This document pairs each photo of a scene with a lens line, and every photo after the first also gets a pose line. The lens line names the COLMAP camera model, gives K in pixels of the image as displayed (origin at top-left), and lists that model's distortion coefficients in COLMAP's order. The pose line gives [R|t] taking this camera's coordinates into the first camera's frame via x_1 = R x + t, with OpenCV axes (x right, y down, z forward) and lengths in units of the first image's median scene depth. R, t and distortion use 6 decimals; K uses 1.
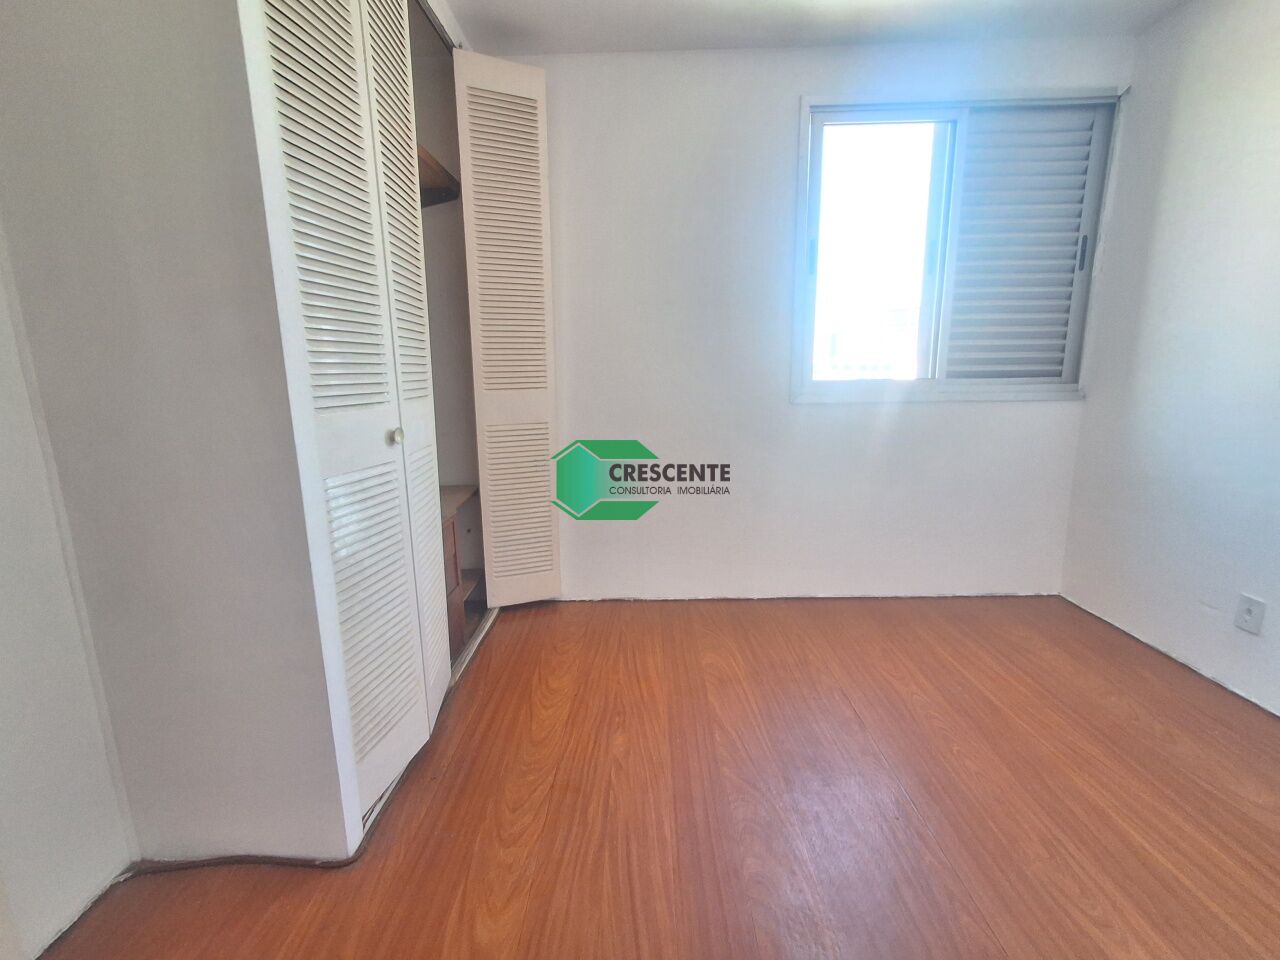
lens RADIAL K [[584.1, 0, 638.0], [0, 584.1, 475.1], [0, 0, 1]] dist [-0.000994, 0.001525]
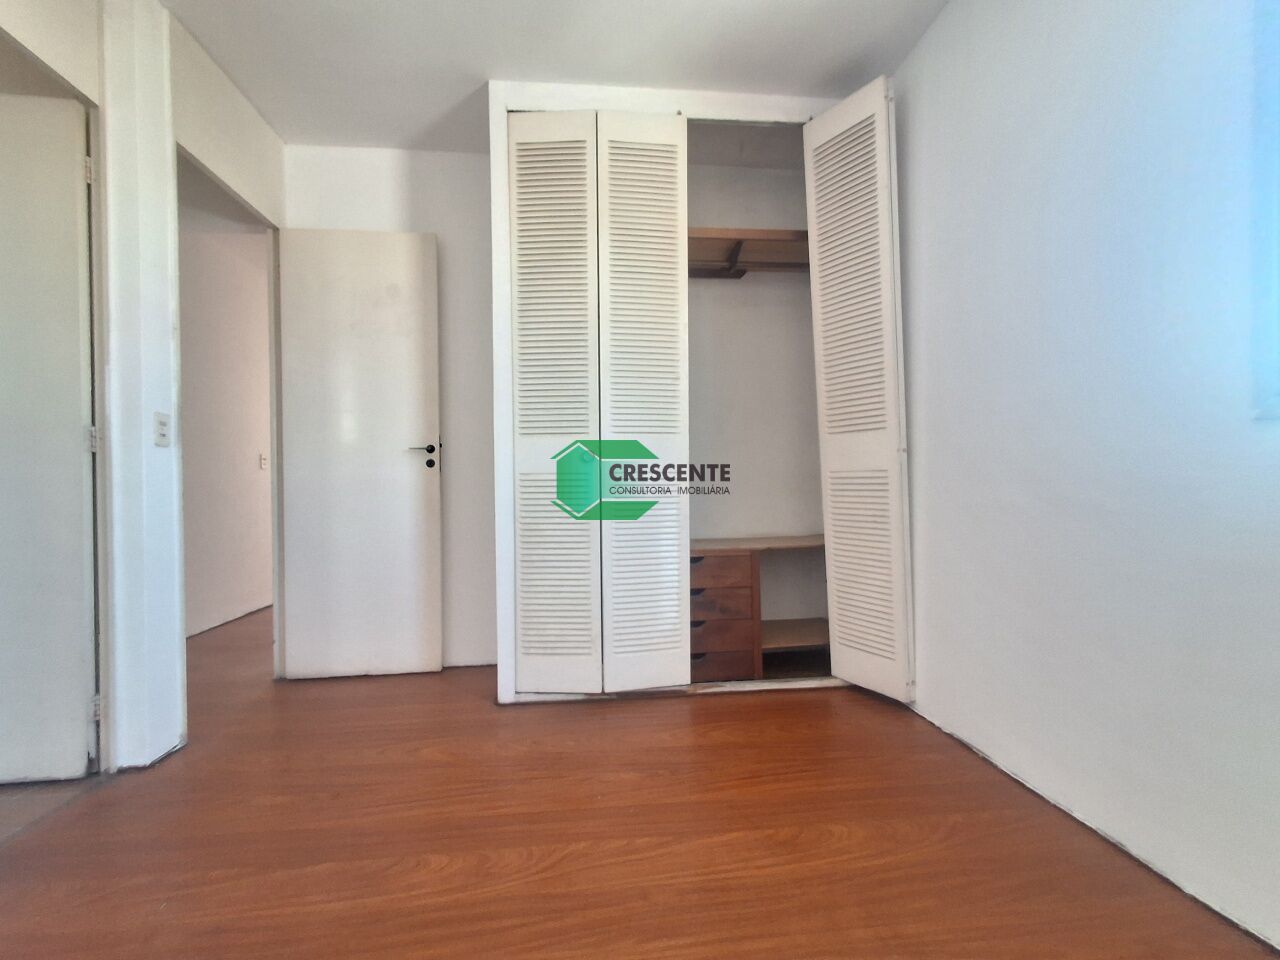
lens RADIAL K [[584.1, 0, 637.2], [0, 584.1, 482.2], [0, 0, 1]] dist [-0.000994, 0.001525]
pose [[0.123640, 0.016686, -0.992187, 0.594420], [-0.170710, 0.985310, -0.004702, -0.010345], [0.977533, 0.169958, 0.124672, 0.537782]]
